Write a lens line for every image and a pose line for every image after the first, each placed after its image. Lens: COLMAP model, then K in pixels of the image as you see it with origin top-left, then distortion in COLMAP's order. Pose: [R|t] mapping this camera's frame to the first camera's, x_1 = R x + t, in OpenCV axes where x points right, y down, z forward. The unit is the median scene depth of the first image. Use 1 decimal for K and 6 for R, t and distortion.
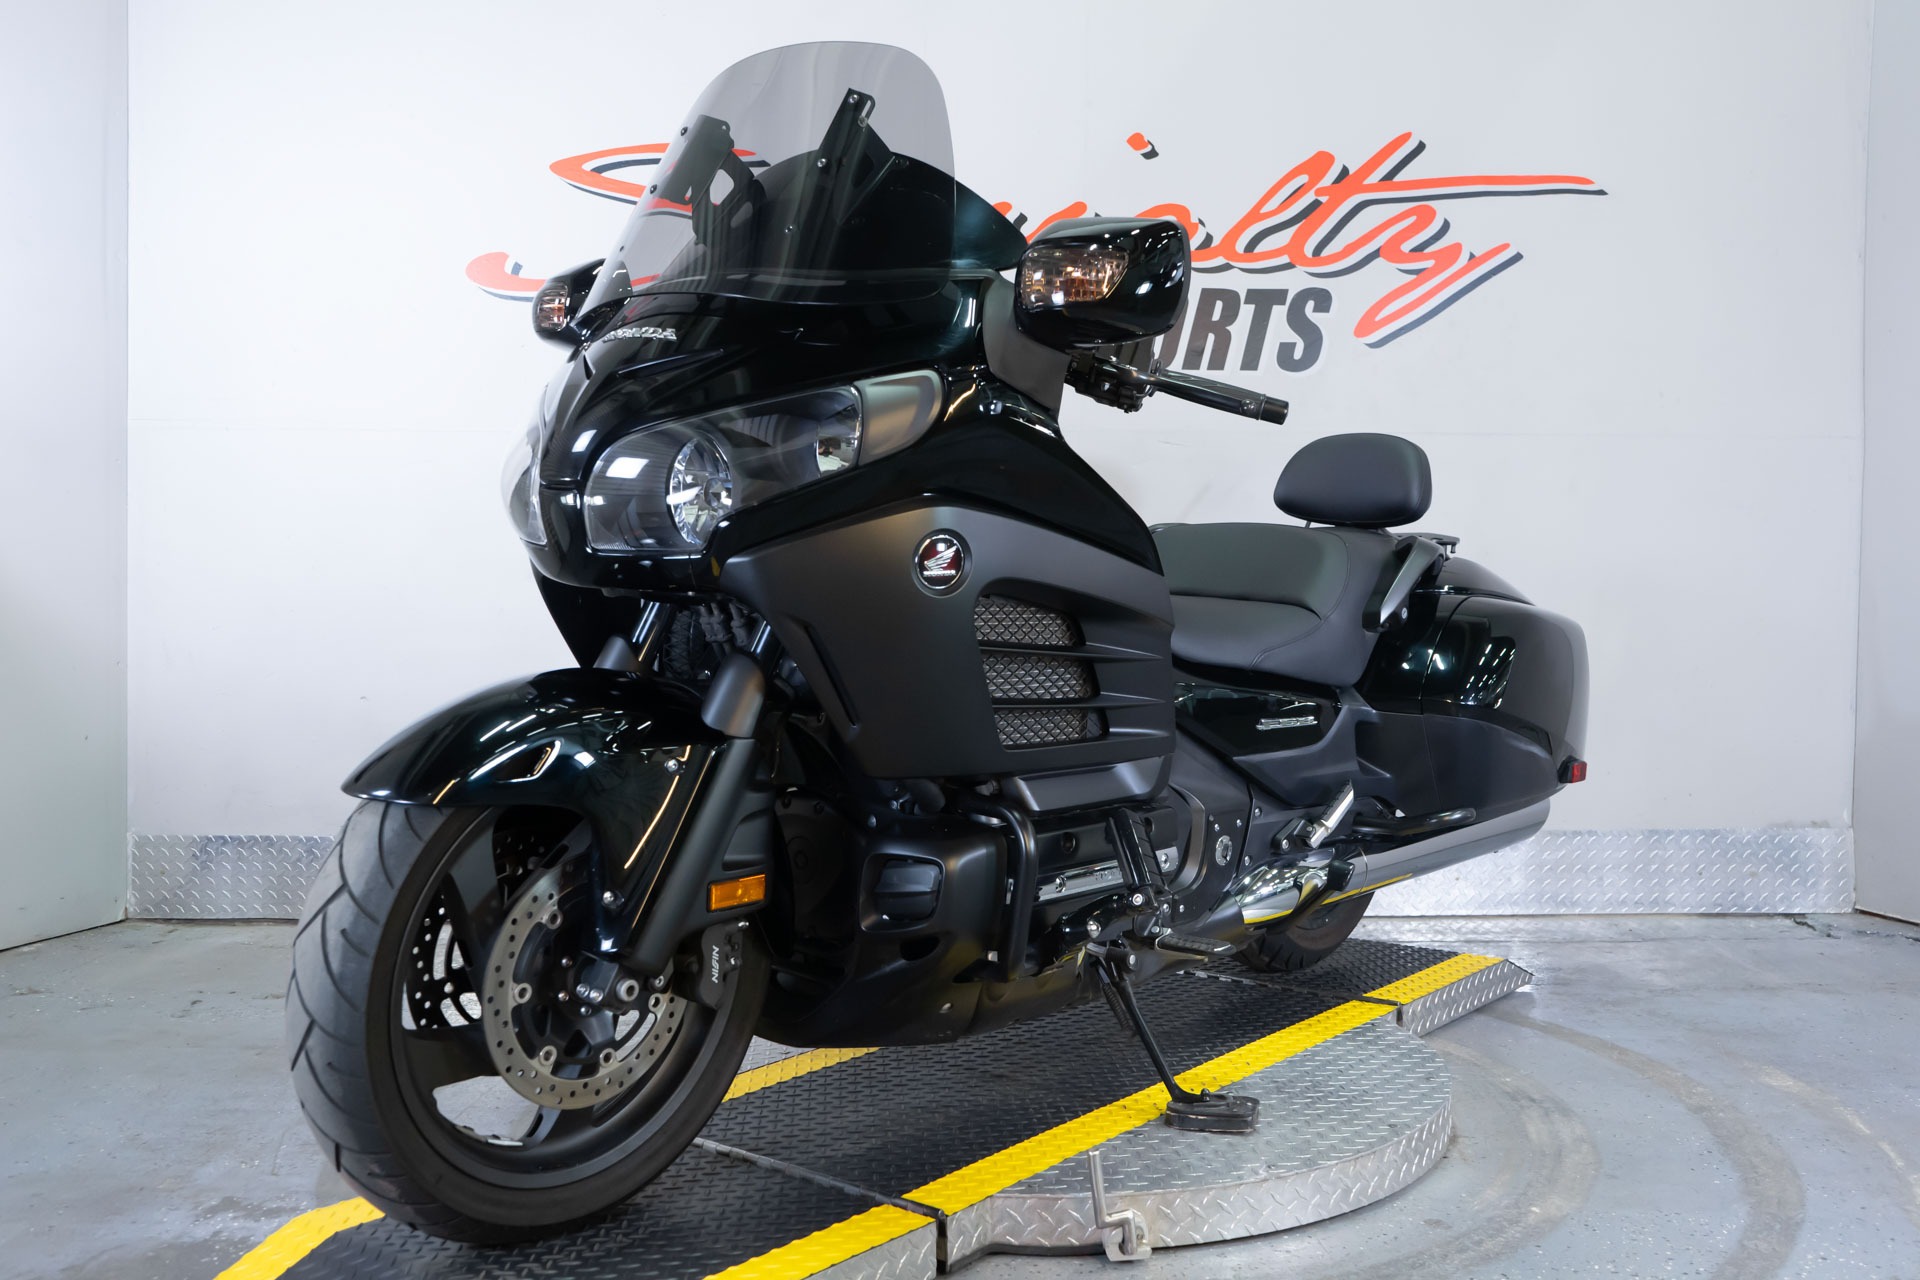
lens RADIAL K [[1744.0, 0, 955.5], [0, 1744.0, 636.6], [0, 0, 1]] dist [0.004700, 0.000000]
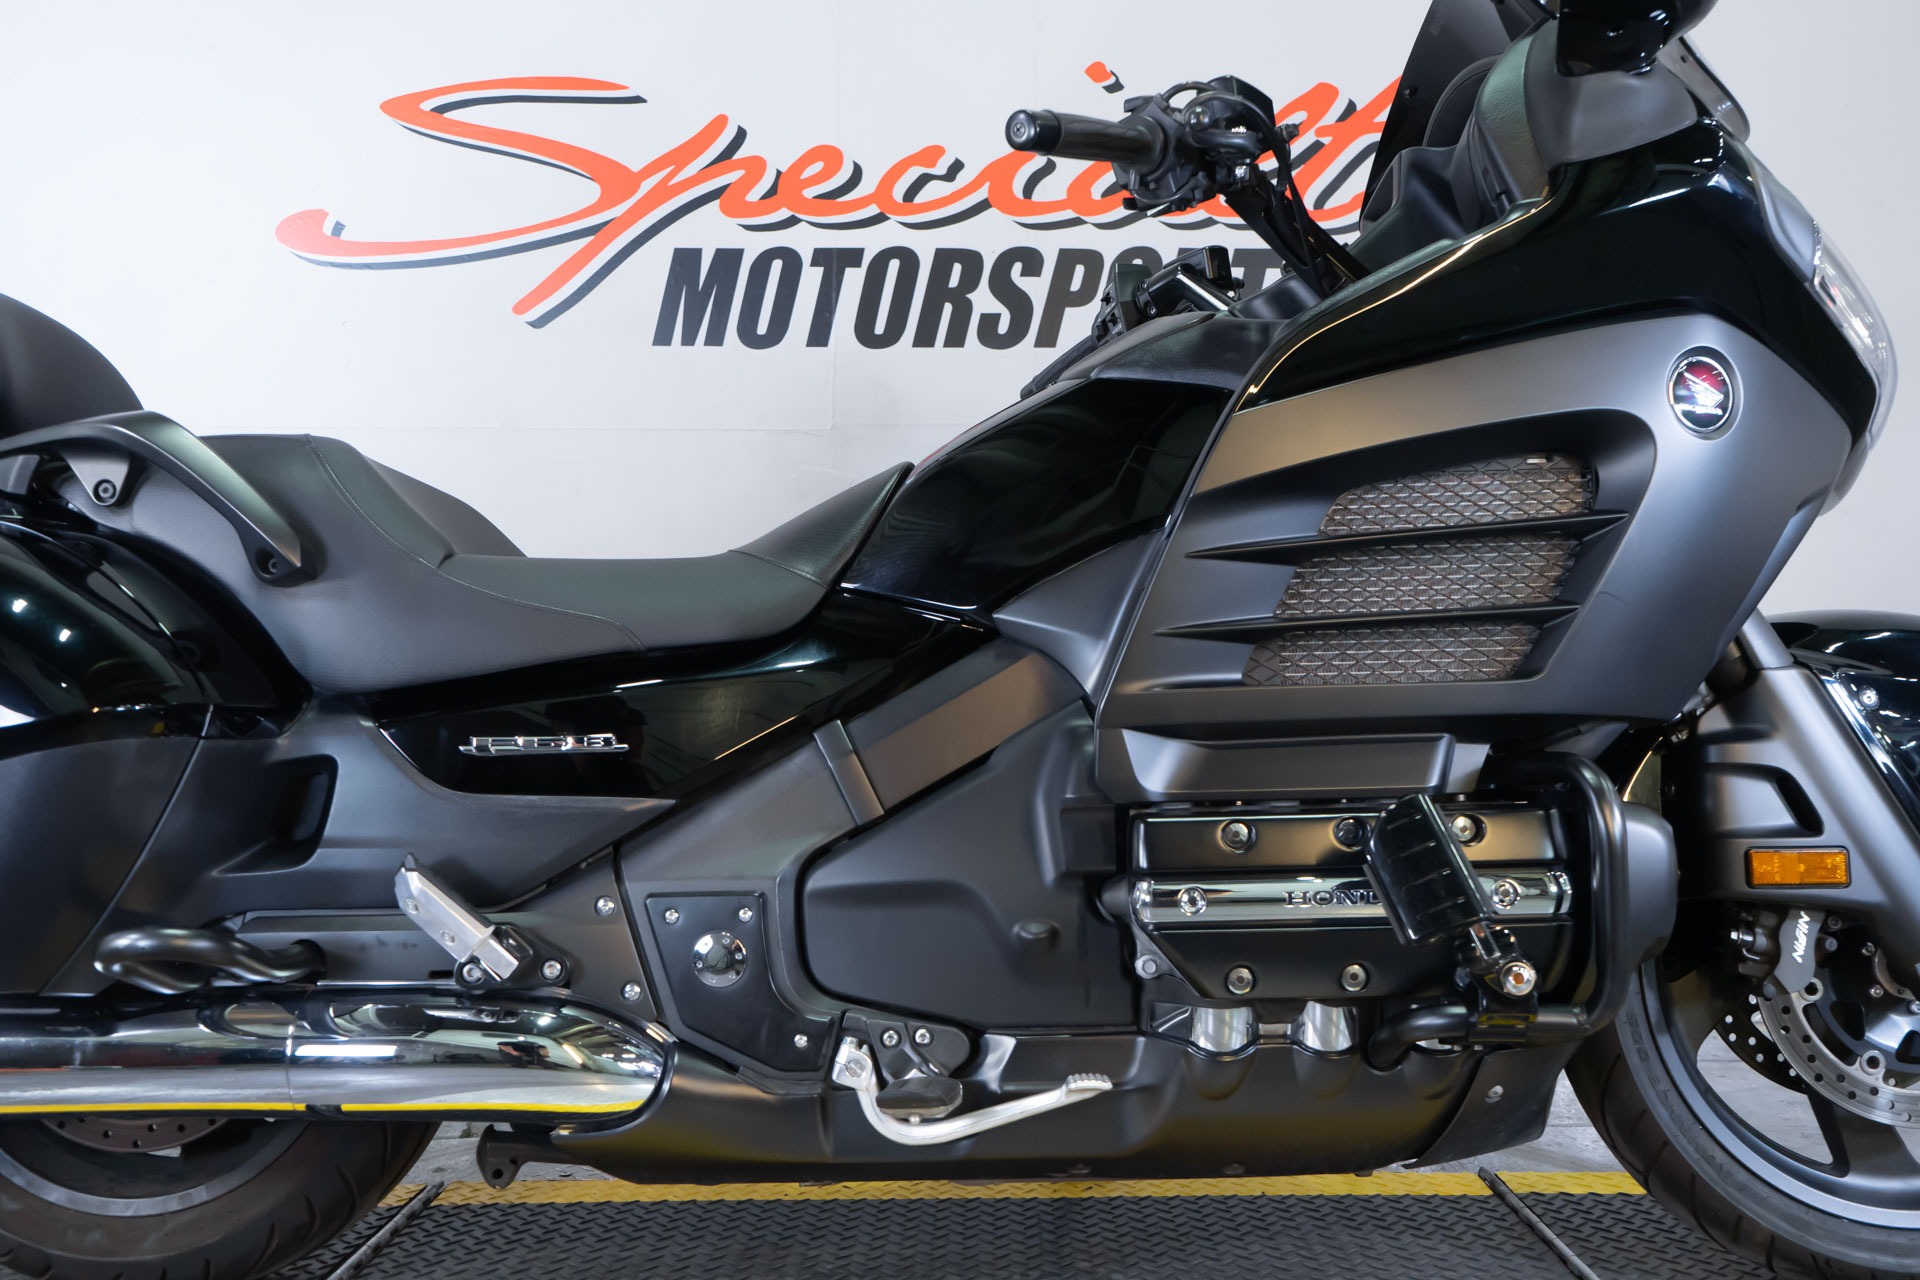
lens RADIAL K [[1631.2, 0, 952.5], [0, 1631.2, 651.5], [0, 0, 1]] dist [-0.015802, 0.030239]
pose [[0.999963, -0.005437, 0.006700, 0.029330], [0.005804, 0.998411, -0.056059, 0.030542], [-0.006384, 0.056096, 0.998405, 0.251778]]
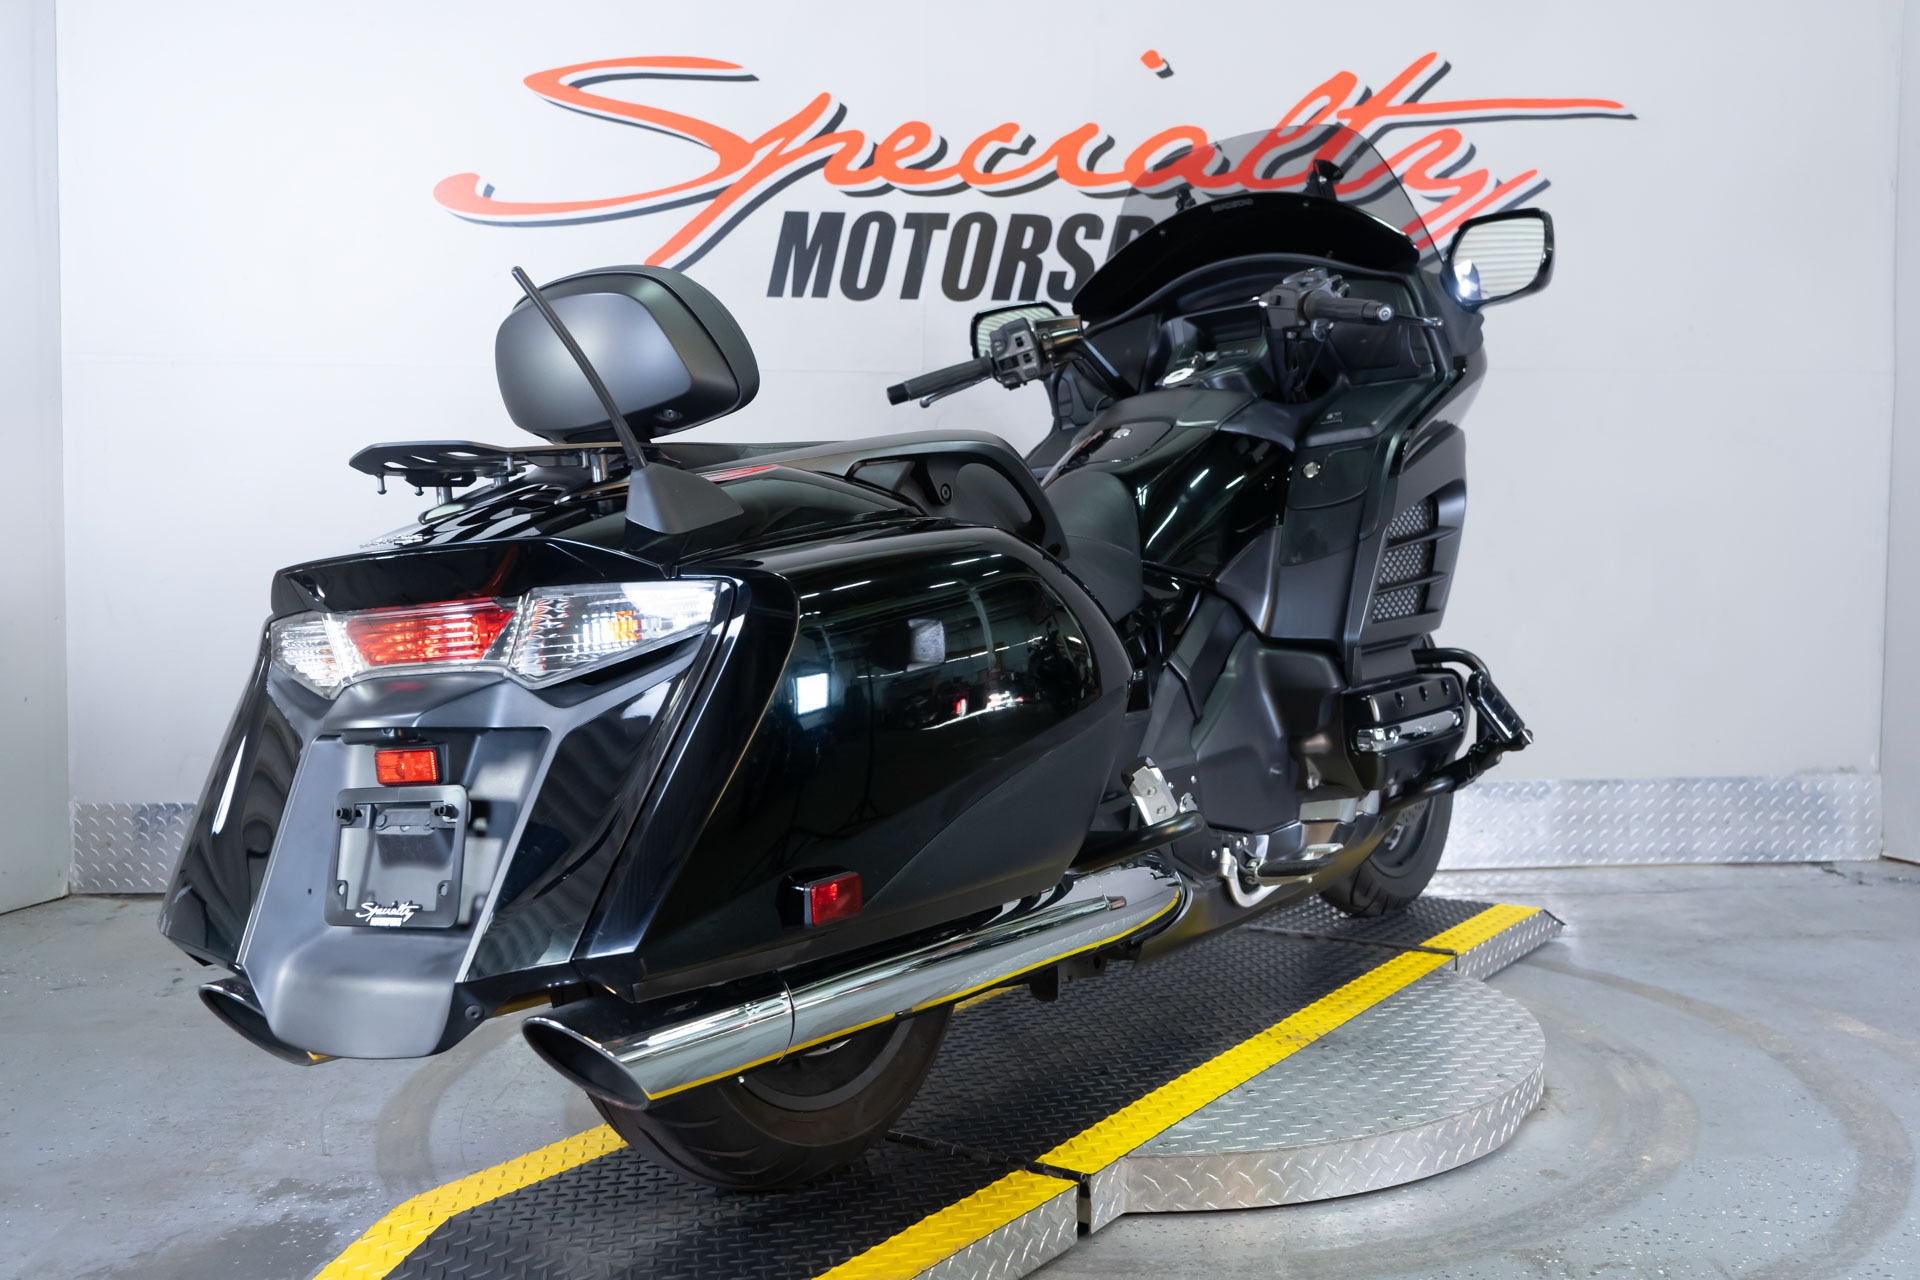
lens RADIAL K [[1862.6, 0, 958.8], [0, 1862.6, 635.4], [0, 0, 1]] dist [0.008656, 0.000000]
pose [[0.998375, -0.008025, 0.056416, -0.059781], [0.006538, 0.999628, 0.026495, 0.001269], [-0.056608, -0.026083, 0.998056, -0.012016]]
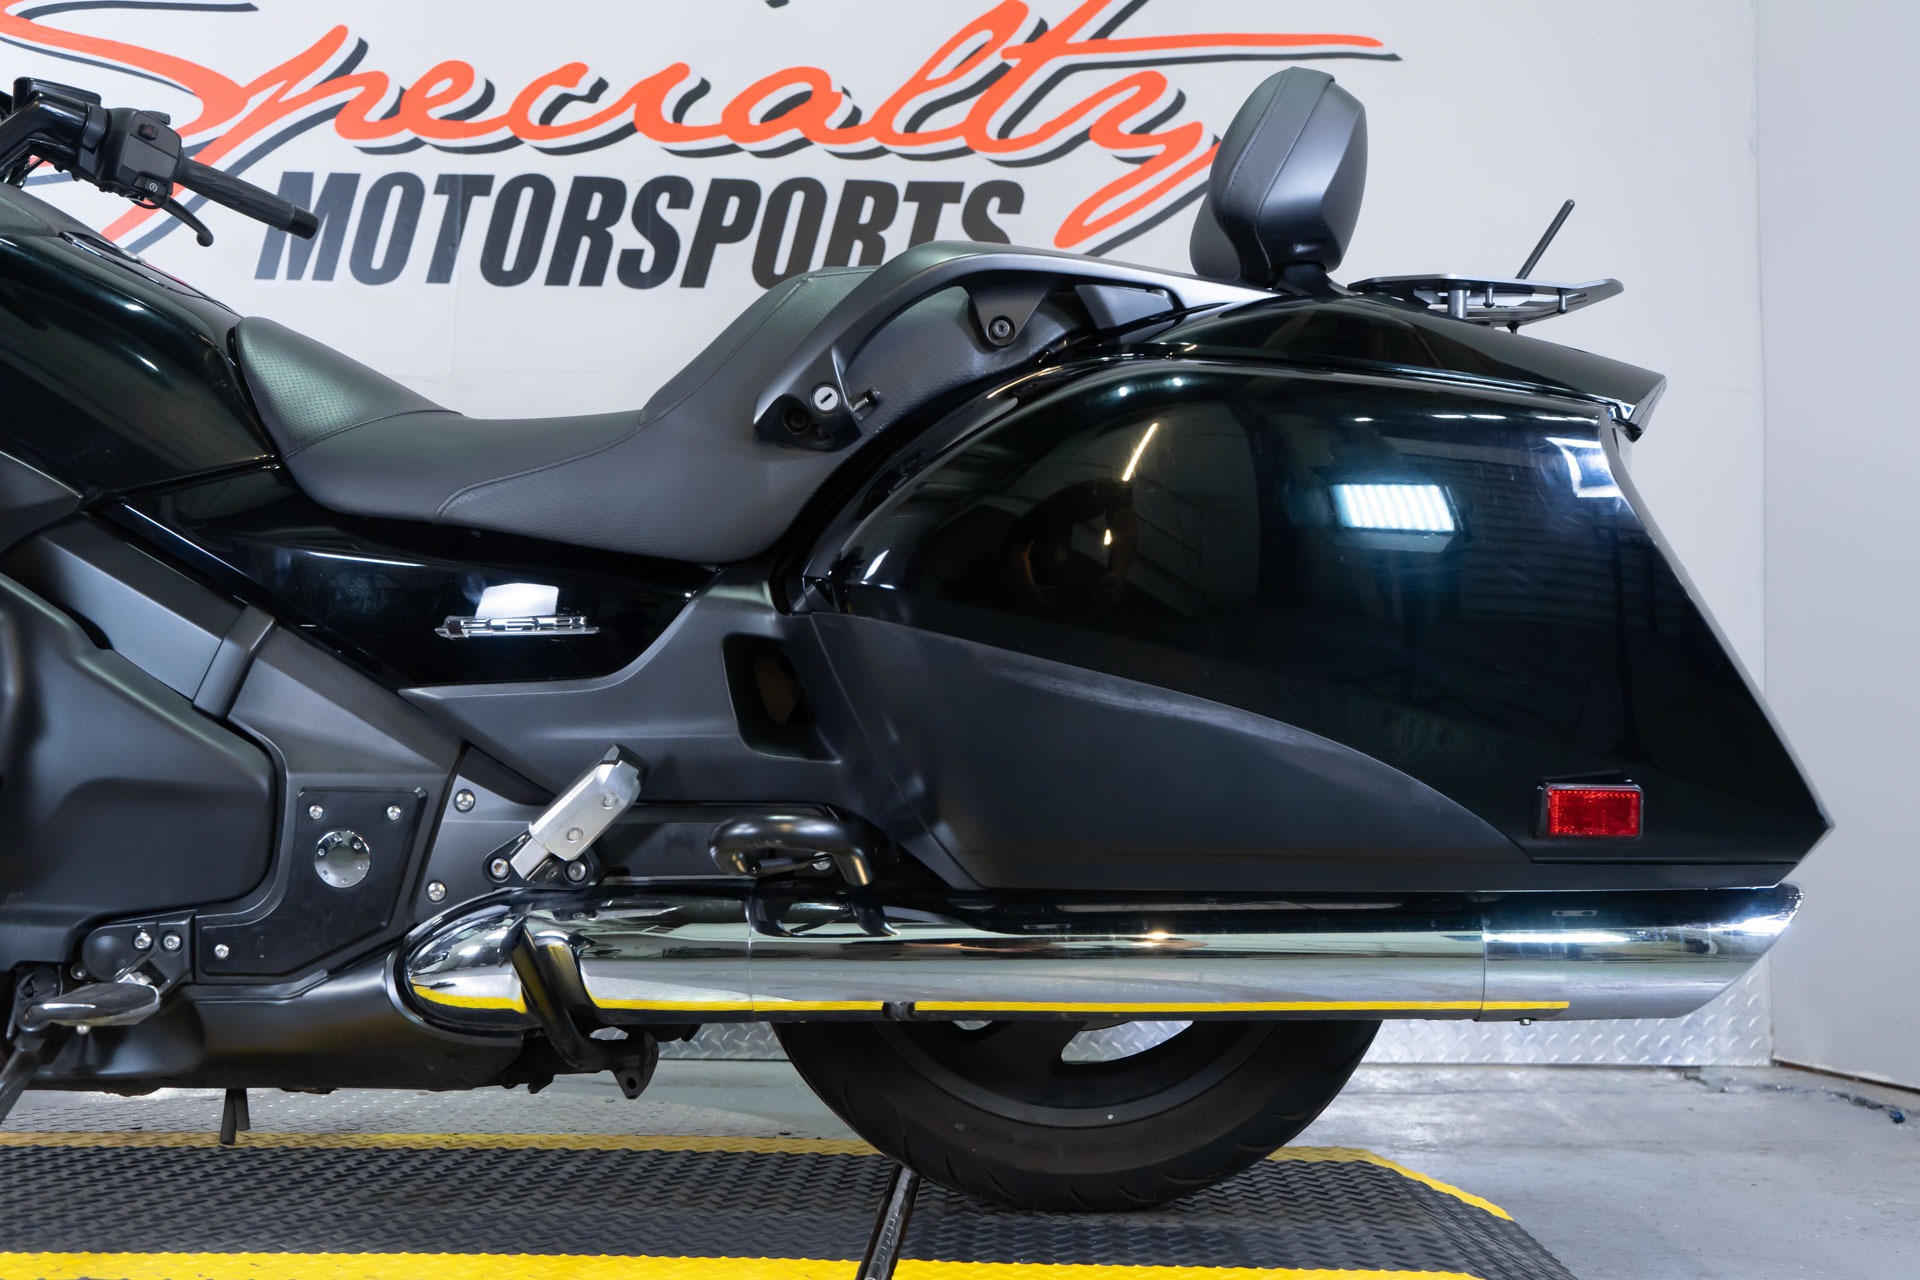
lens RADIAL K [[1987.6, 0, 932.5], [0, 1987.6, 629.6], [0, 0, 1]] dist [0.008366, 0.000000]
pose [[0.999903, 0.012033, -0.007017, 0.185844], [-0.012713, 0.994209, -0.106711, 0.074900], [0.005692, 0.106790, 0.994265, 0.196278]]
